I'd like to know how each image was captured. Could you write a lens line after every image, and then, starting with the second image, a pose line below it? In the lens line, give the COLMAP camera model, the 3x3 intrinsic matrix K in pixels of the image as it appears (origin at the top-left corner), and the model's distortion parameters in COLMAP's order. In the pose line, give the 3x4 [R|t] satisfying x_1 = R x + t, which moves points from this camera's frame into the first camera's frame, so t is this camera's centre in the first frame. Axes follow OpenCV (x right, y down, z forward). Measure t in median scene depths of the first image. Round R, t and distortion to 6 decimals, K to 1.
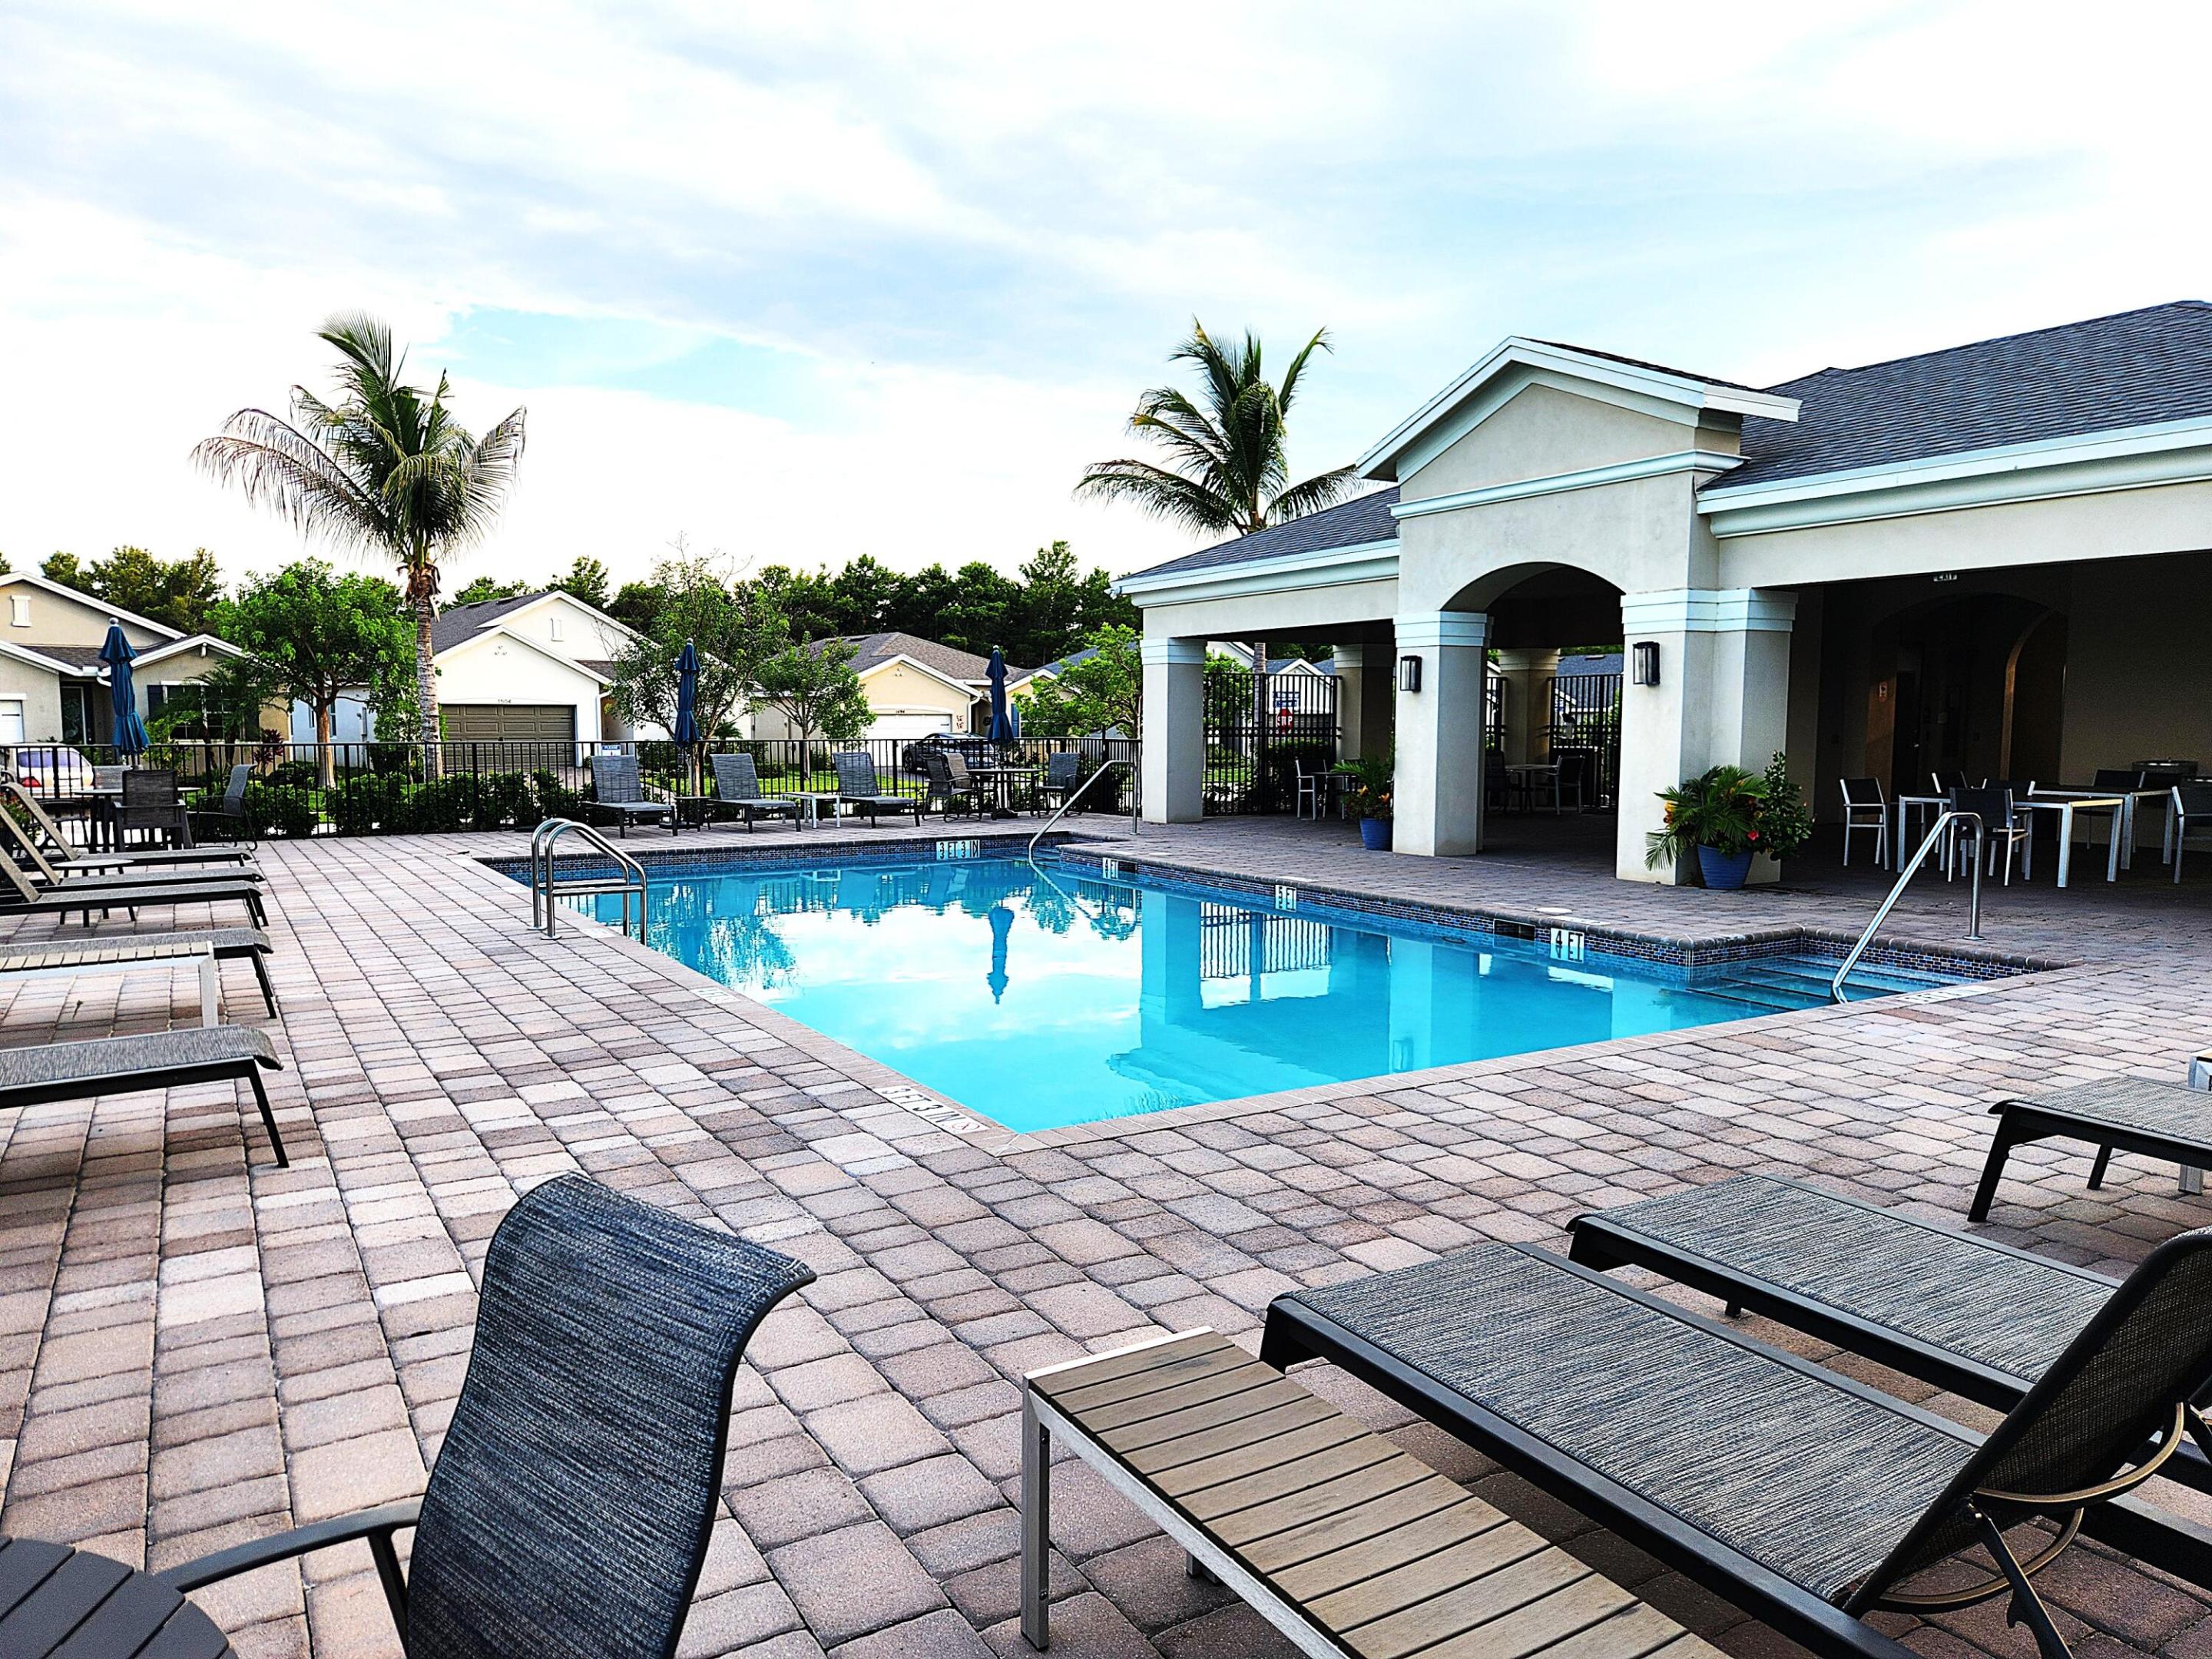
lens RADIAL K [[1473.0, 0, 1099.5], [0, 1473.0, 829.4], [0, 0, 1]] dist [0.046443, -0.002162]
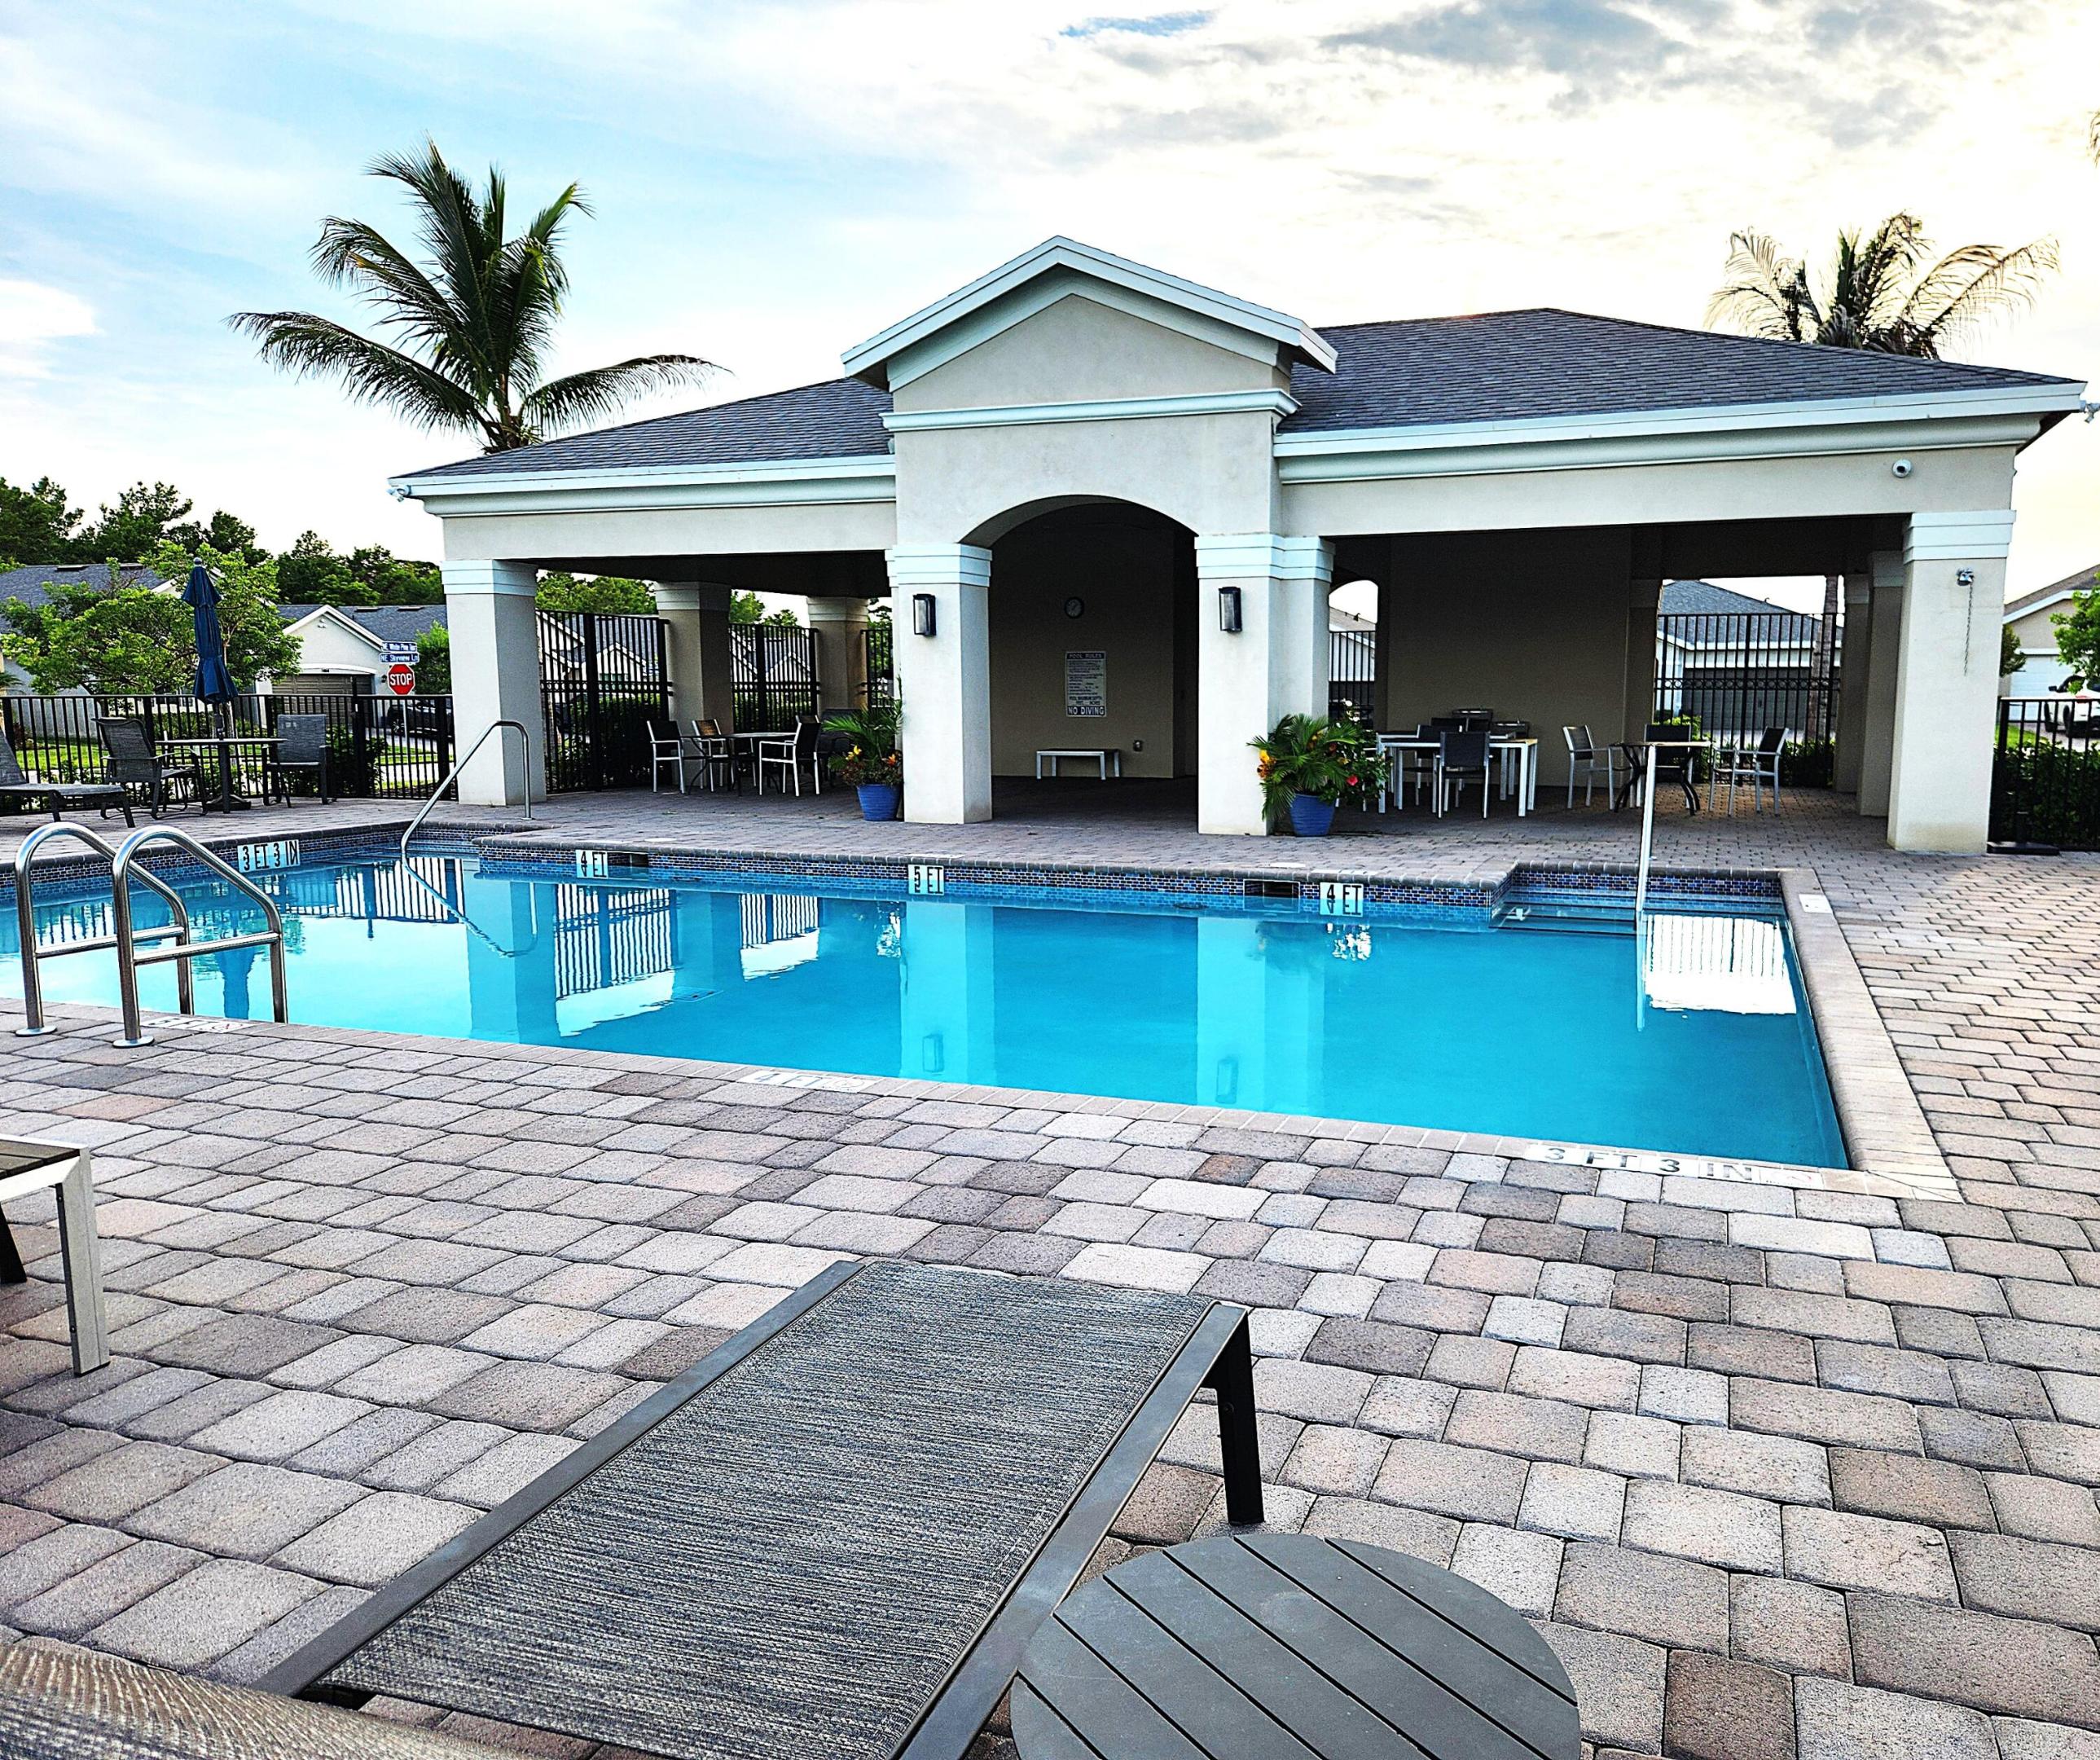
lens RADIAL K [[1554.7, 0, 1055.0], [0, 1554.7, 893.7], [0, 0, 1]] dist [0.045265, -0.003740]
pose [[0.773239, -0.082337, 0.628747, -0.335675], [0.047622, 0.996274, 0.071900, -0.004551], [-0.632324, -0.025653, 0.774279, 0.249244]]
